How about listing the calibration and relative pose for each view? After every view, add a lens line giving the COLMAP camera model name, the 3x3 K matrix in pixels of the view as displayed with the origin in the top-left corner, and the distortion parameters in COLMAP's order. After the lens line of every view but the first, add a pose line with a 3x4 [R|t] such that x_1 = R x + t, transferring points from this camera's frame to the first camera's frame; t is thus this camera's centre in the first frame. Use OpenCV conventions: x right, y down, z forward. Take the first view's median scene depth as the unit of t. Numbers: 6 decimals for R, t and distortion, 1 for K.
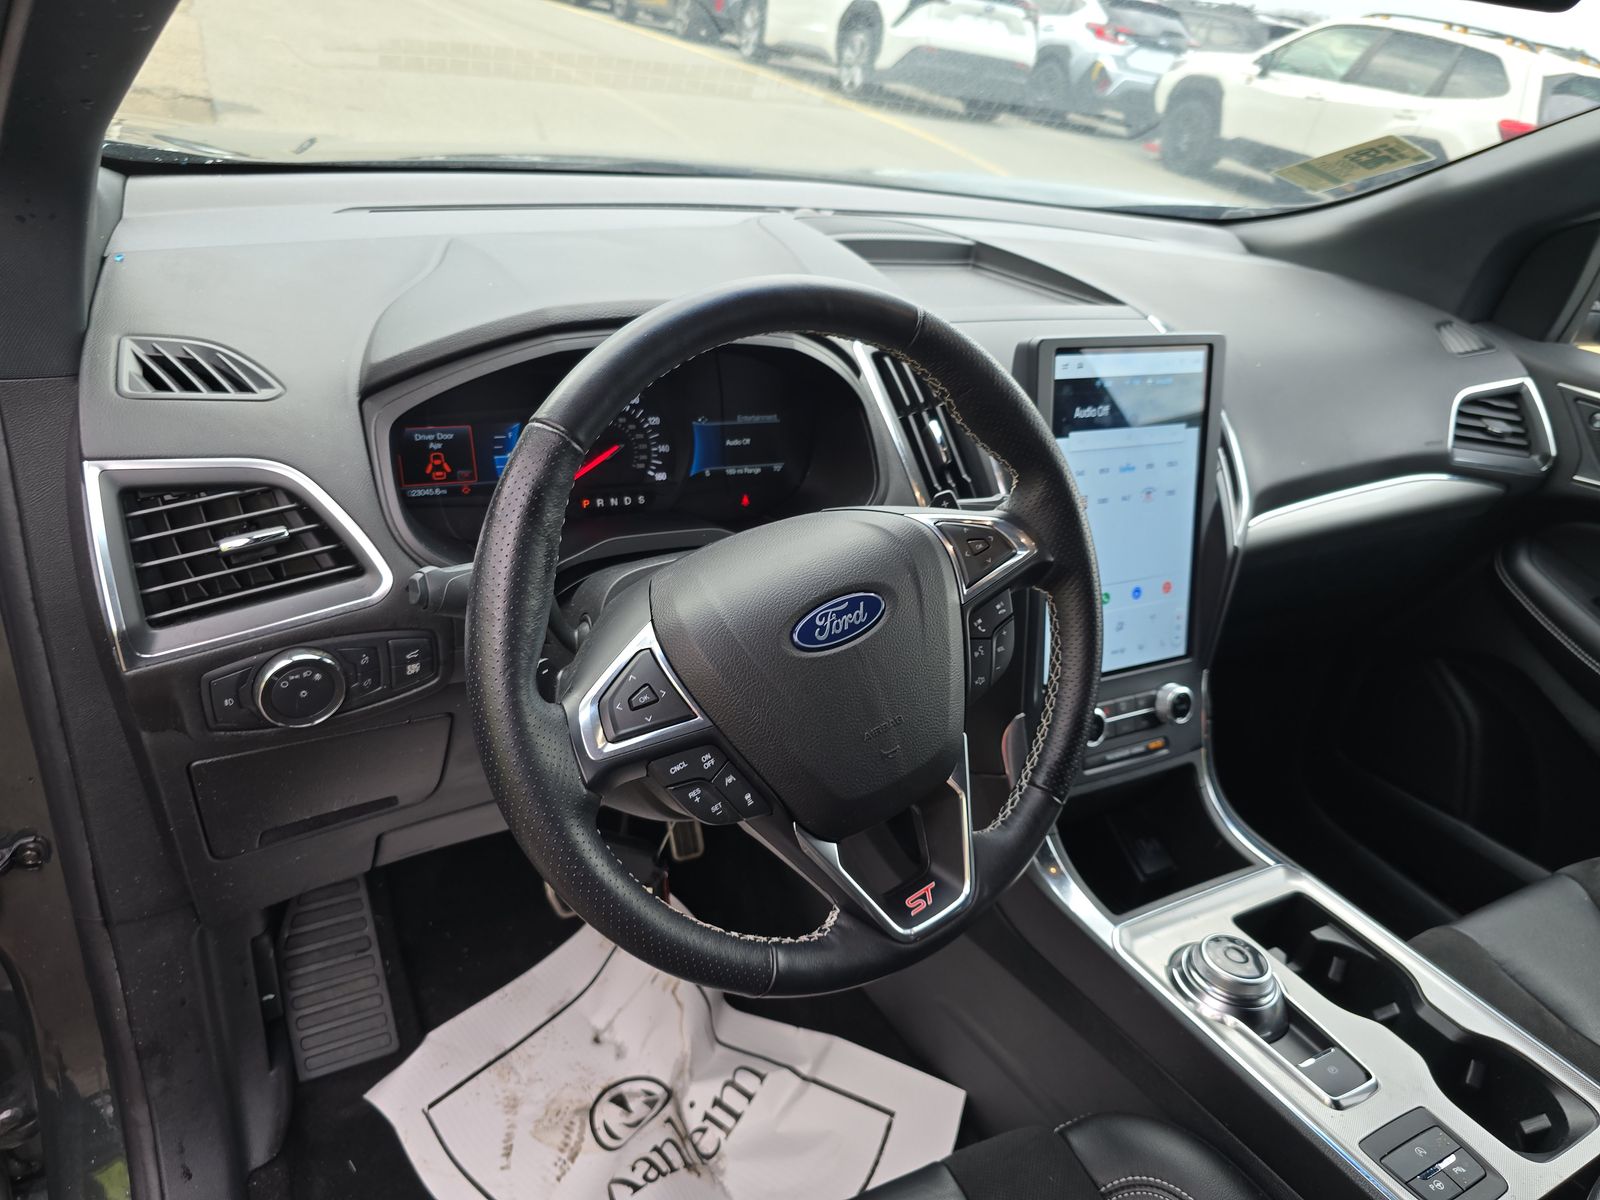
lens RADIAL K [[1091.4, 0, 800.6], [0, 1091.4, 601.1], [0, 0, 1]] dist [0.003622, 0.001665]
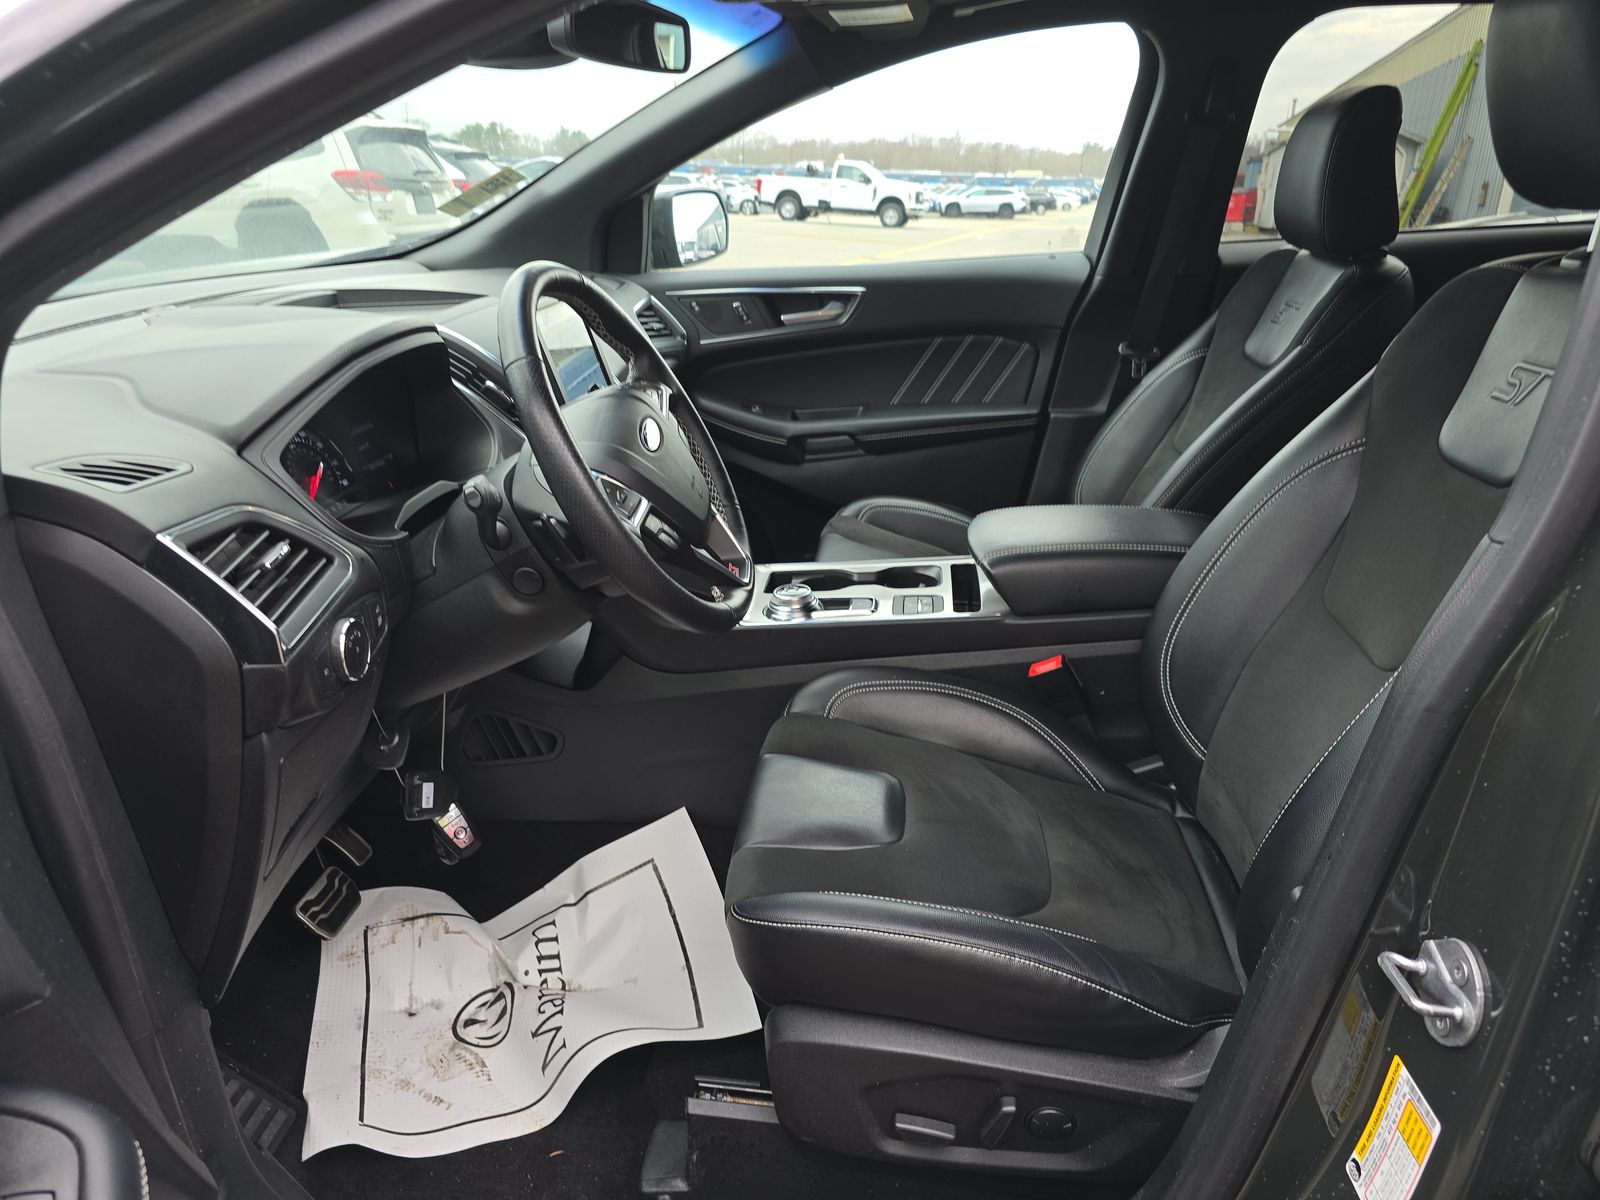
lens RADIAL K [[1091.4, 0, 803.4], [0, 1091.4, 602.1], [0, 0, 1]] dist [0.003622, 0.001665]
pose [[0.562150, -0.434500, 0.703702, -0.610711], [0.472380, 0.867111, 0.158038, 0.046796], [-0.678855, 0.243574, 0.692696, -0.178484]]
